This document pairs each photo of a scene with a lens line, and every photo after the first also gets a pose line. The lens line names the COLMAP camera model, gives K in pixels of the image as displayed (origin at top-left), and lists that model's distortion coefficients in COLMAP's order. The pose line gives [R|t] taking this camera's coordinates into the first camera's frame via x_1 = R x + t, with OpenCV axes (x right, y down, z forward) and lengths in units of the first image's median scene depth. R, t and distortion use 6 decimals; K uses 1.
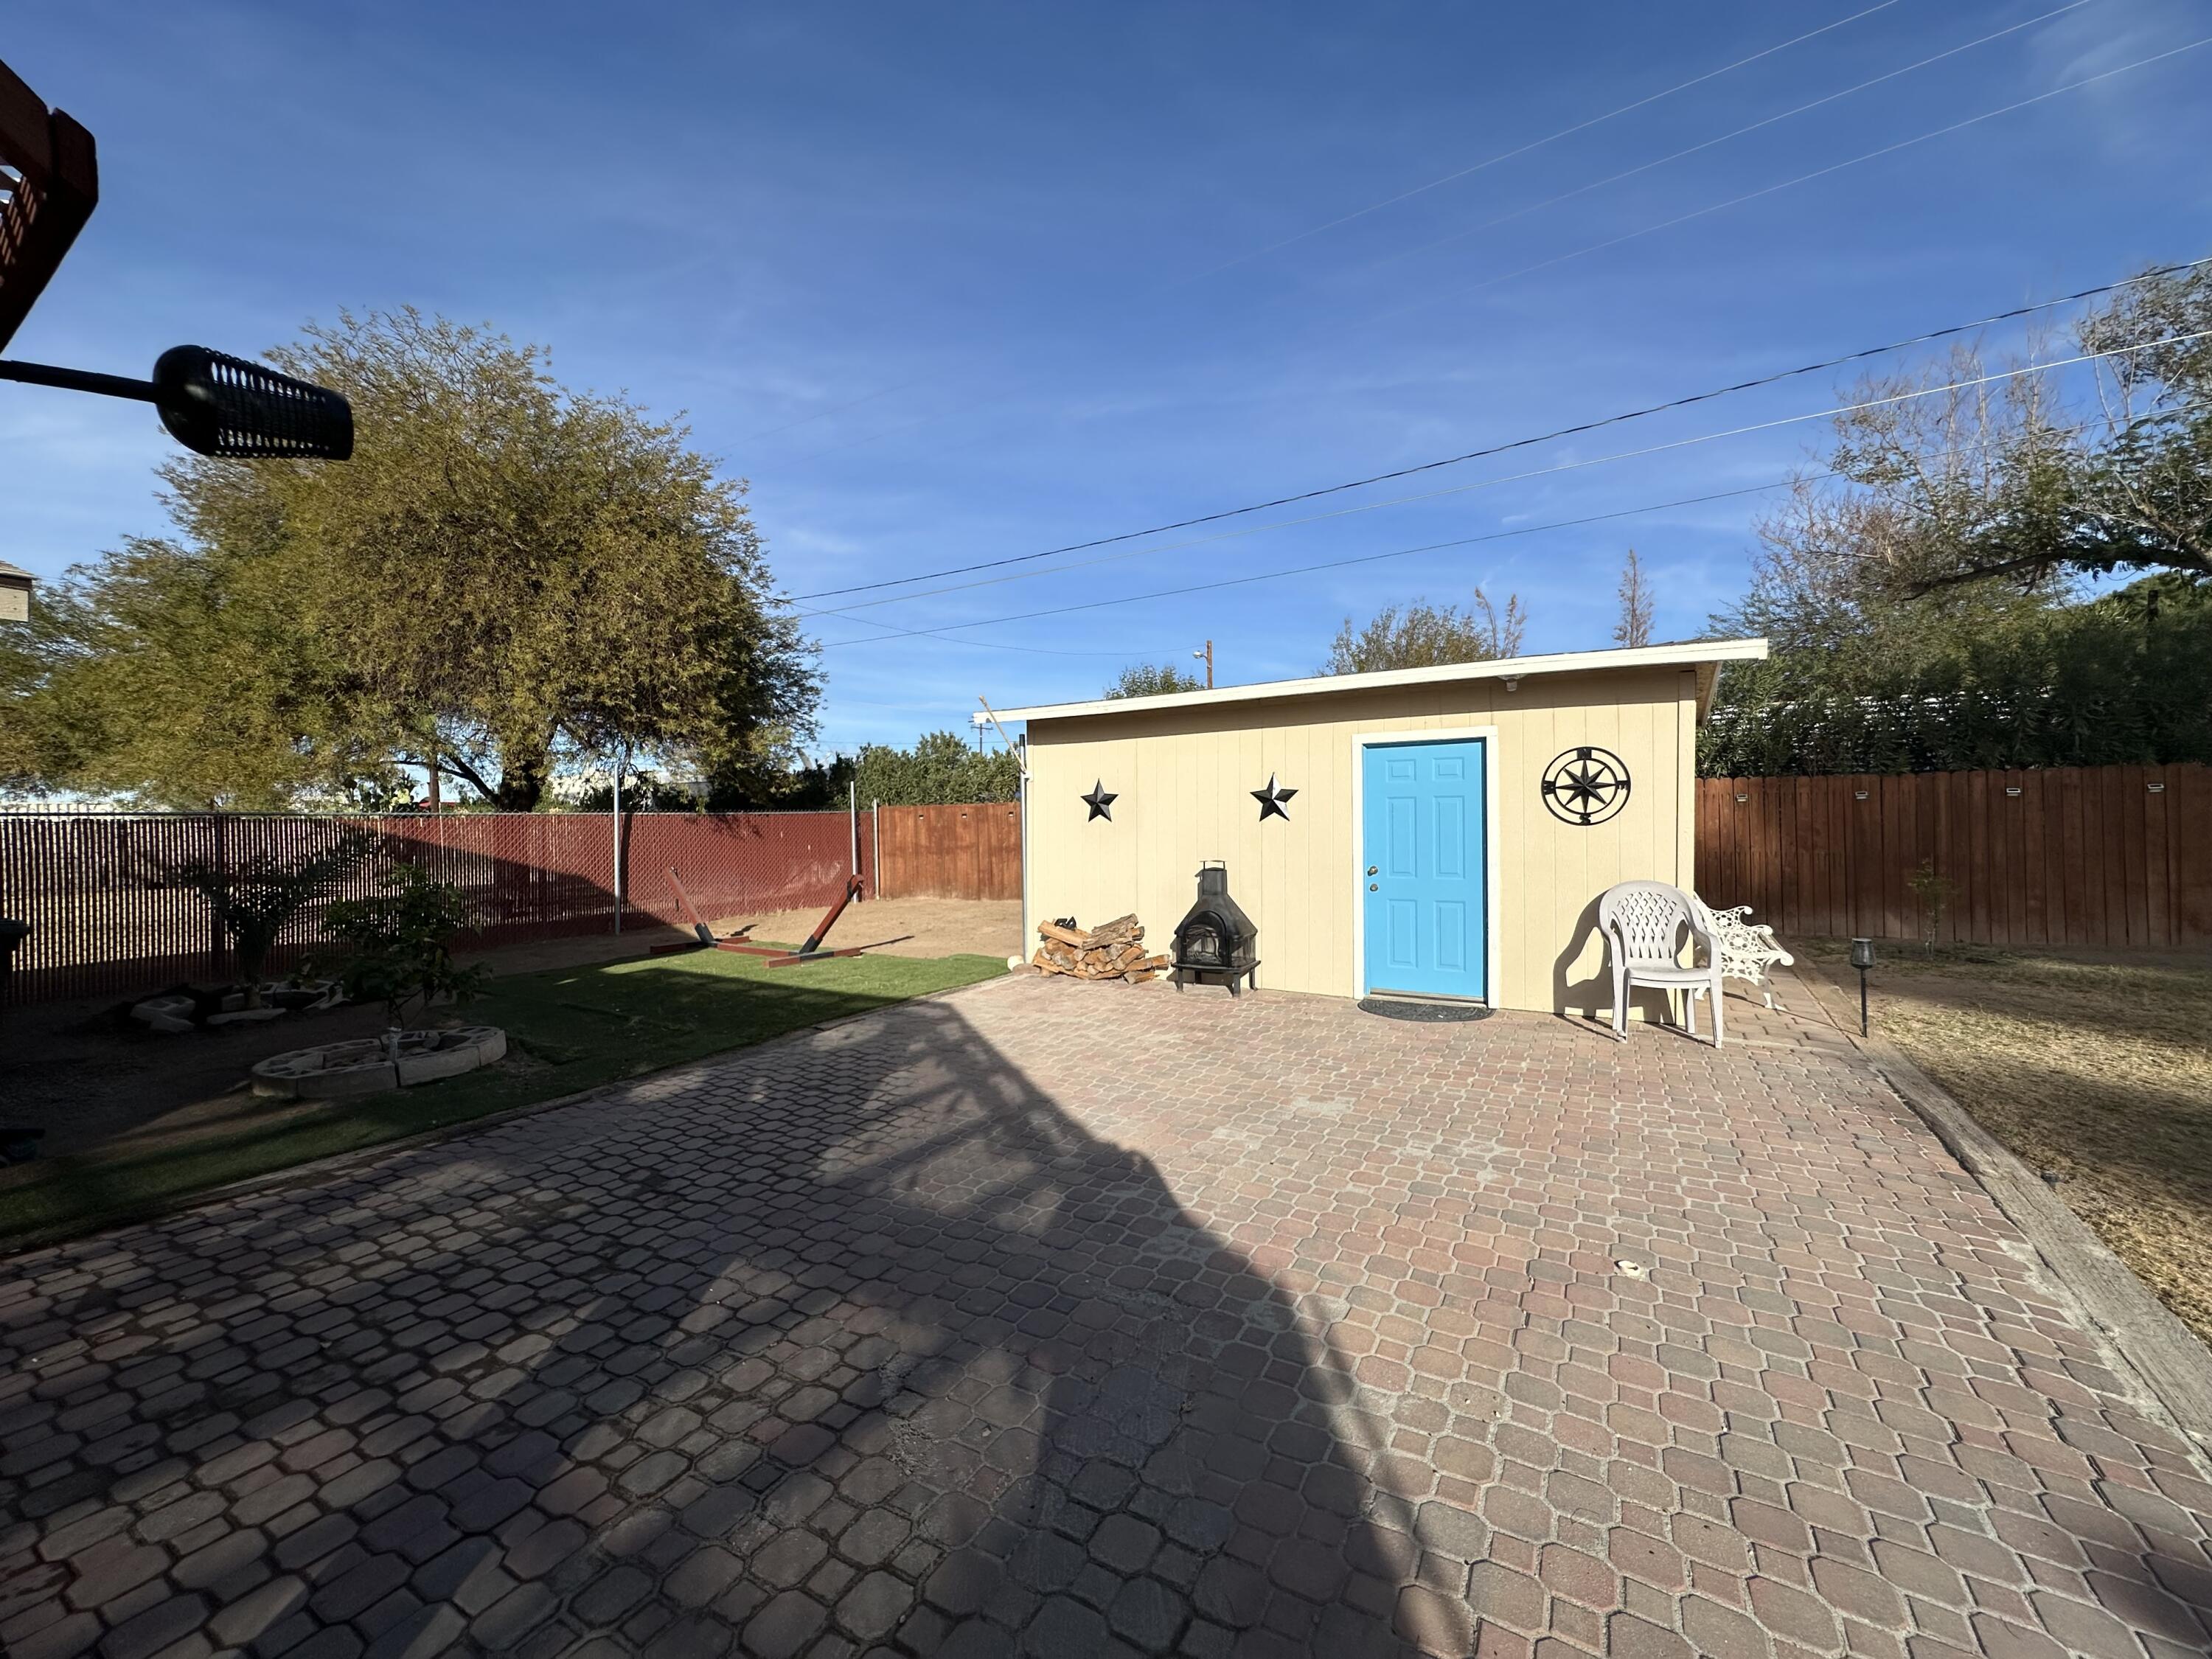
lens RADIAL K [[874.7, 0, 1093.8], [0, 874.7, 827.4], [0, 0, 1]] dist [-0.004441, 0.000989]
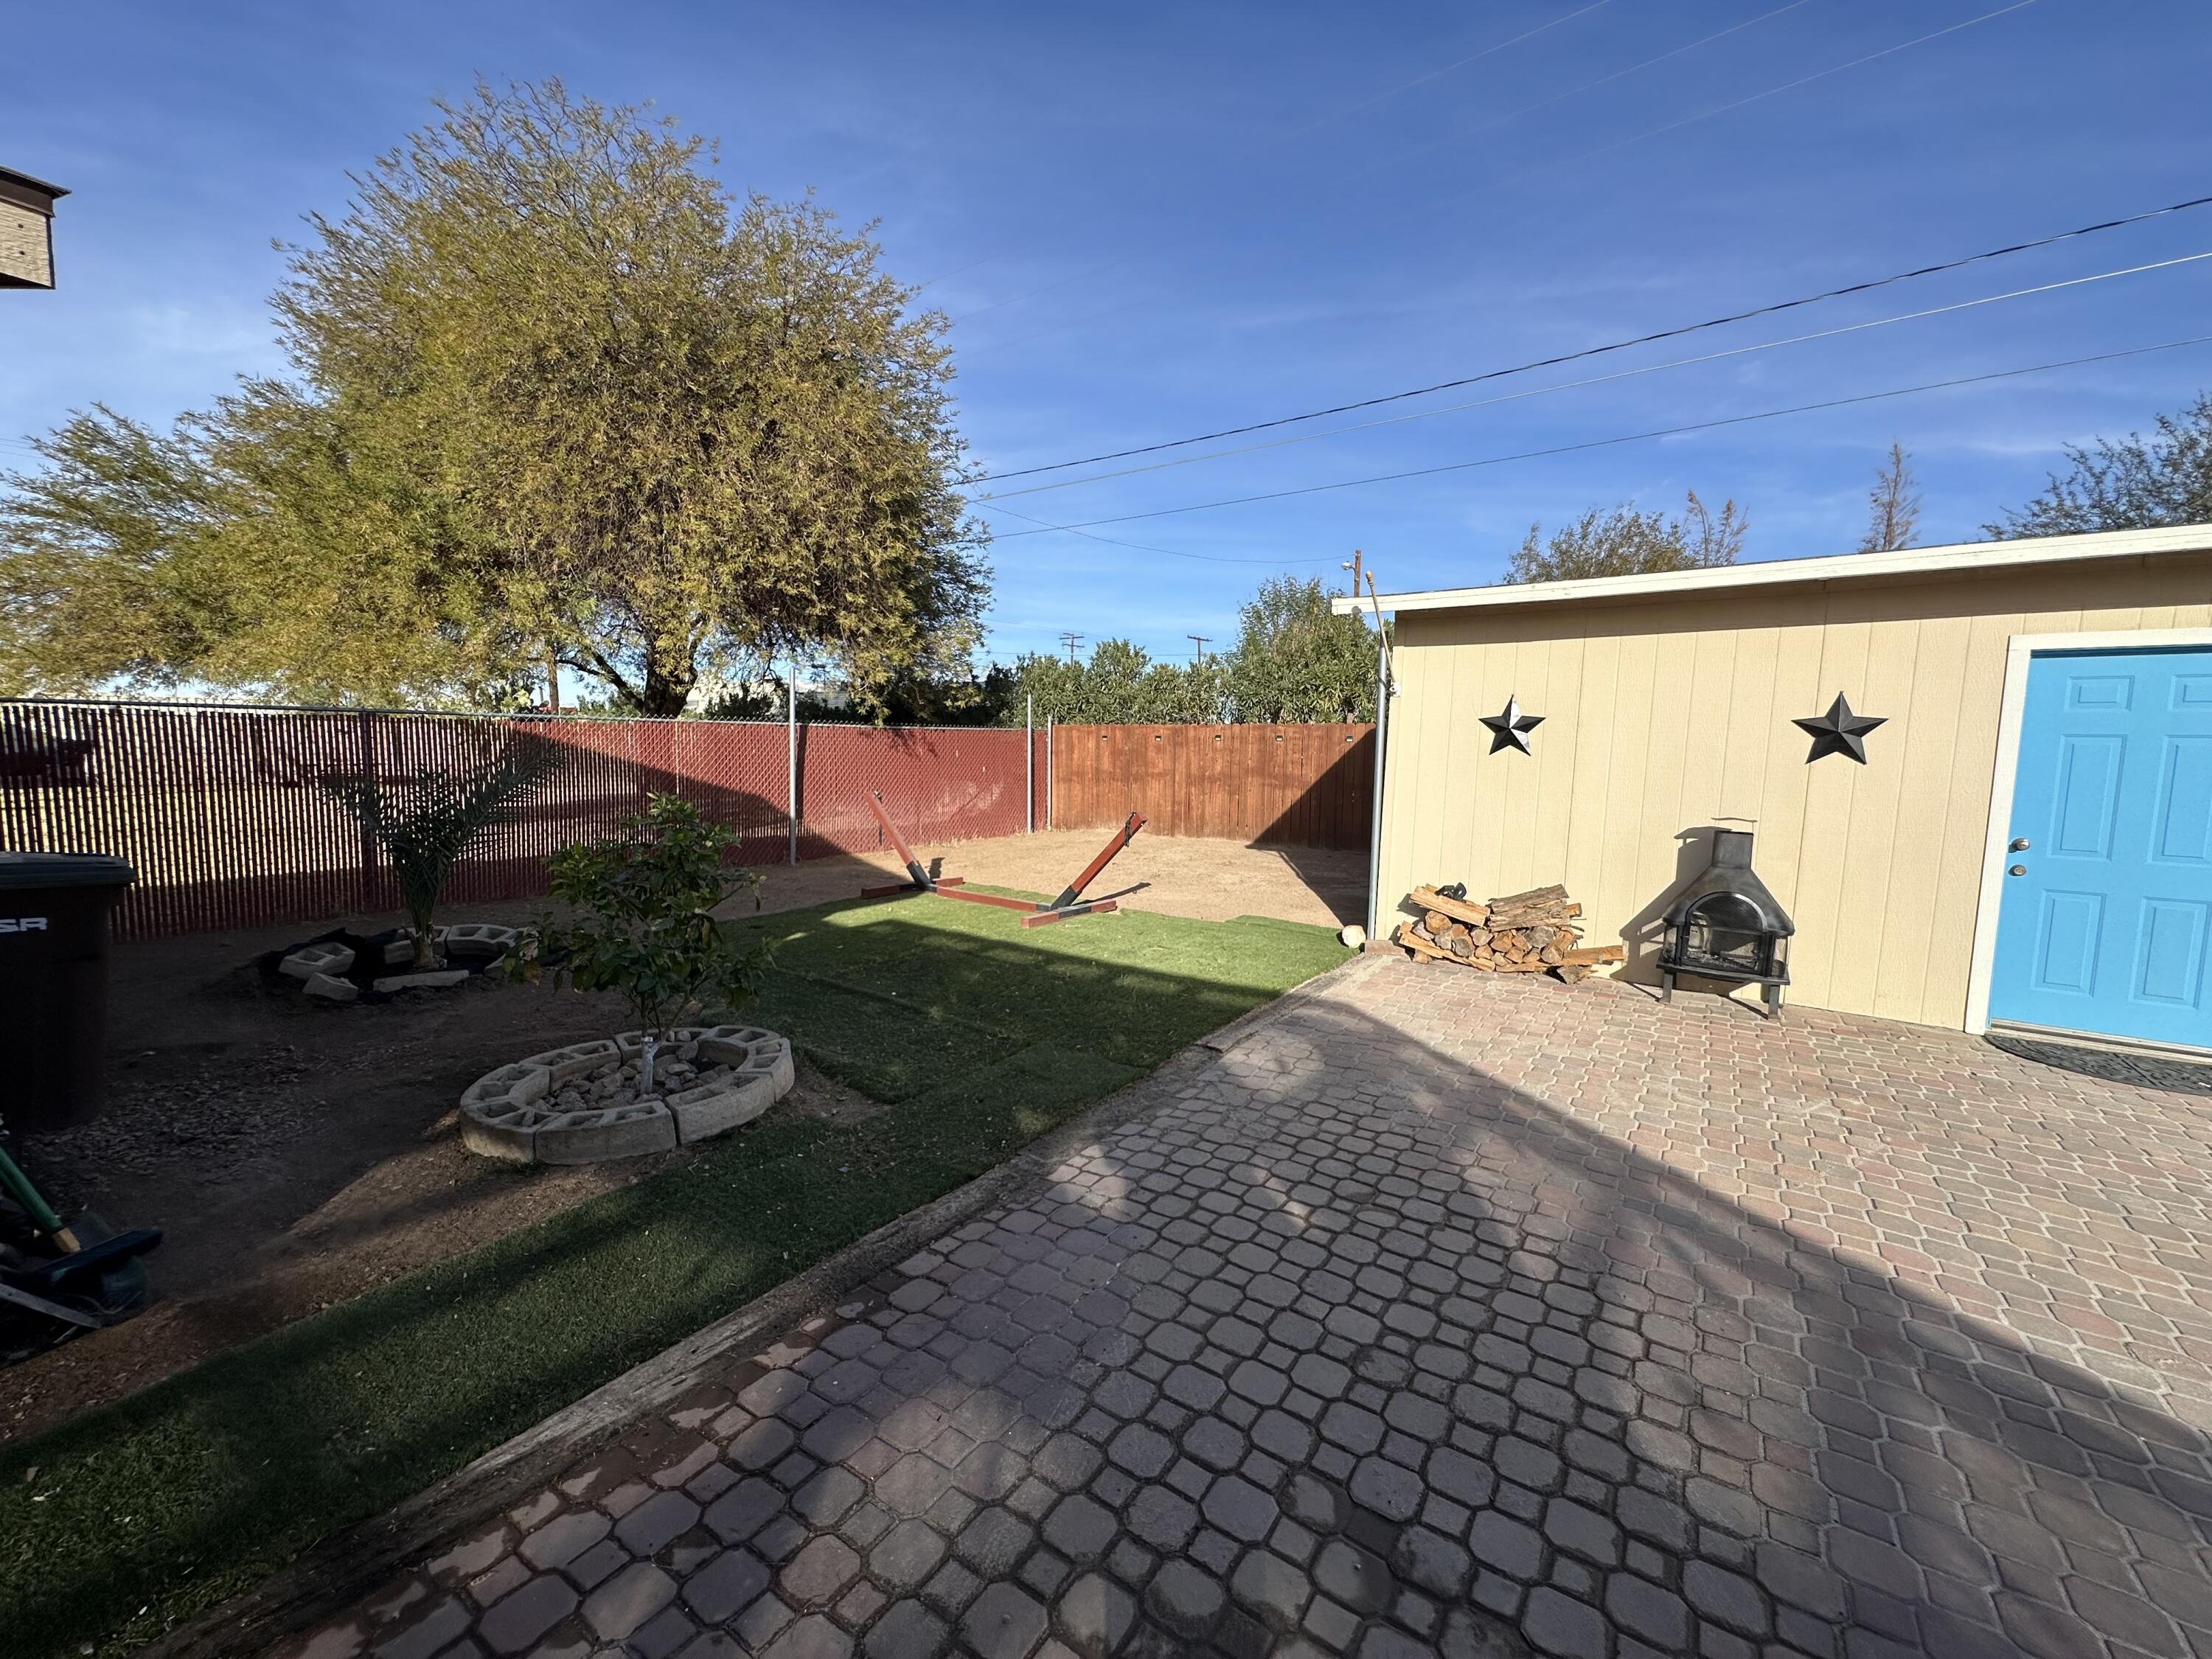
lens RADIAL K [[874.7, 0, 1098.2], [0, 874.7, 828.5], [0, 0, 1]] dist [-0.004441, 0.000989]
pose [[0.996672, 0.038038, -0.072094, -0.222951], [-0.031466, 0.995427, 0.090195, -0.000596], [0.075195, -0.087627, 0.993311, 0.200783]]
